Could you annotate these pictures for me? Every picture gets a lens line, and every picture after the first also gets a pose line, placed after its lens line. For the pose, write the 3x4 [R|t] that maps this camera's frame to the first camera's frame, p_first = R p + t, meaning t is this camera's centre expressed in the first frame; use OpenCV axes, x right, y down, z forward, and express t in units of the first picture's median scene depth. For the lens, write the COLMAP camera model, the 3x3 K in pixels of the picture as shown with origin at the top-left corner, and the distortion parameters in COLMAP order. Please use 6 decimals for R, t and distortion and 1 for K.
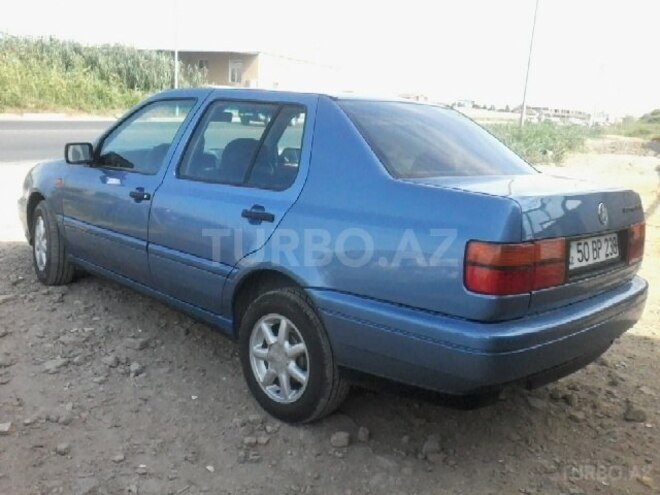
lens RADIAL K [[628.1, 0, 330.0], [0, 628.1, 247.5], [0, 0, 1]] dist [-0.051975, 0.002155]
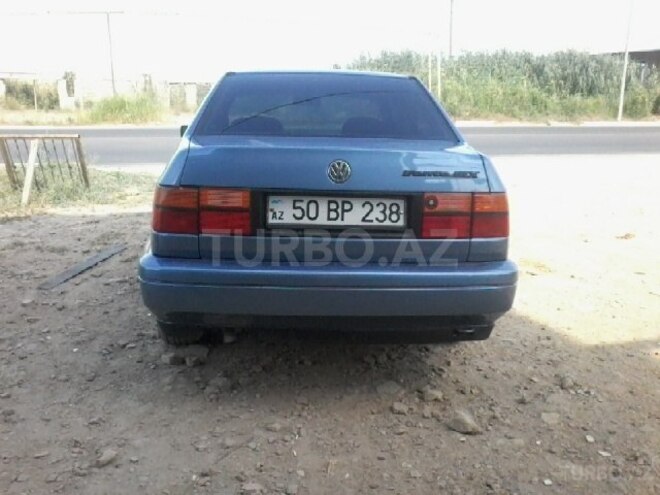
lens RADIAL K [[628.1, 0, 330.0], [0, 628.1, 247.5], [0, 0, 1]] dist [-0.051975, 0.002155]
pose [[0.730826, 0.096756, -0.675671, 0.105766], [-0.107514, 0.993863, 0.026031, 0.003492], [0.674043, 0.053620, 0.736744, 0.030049]]
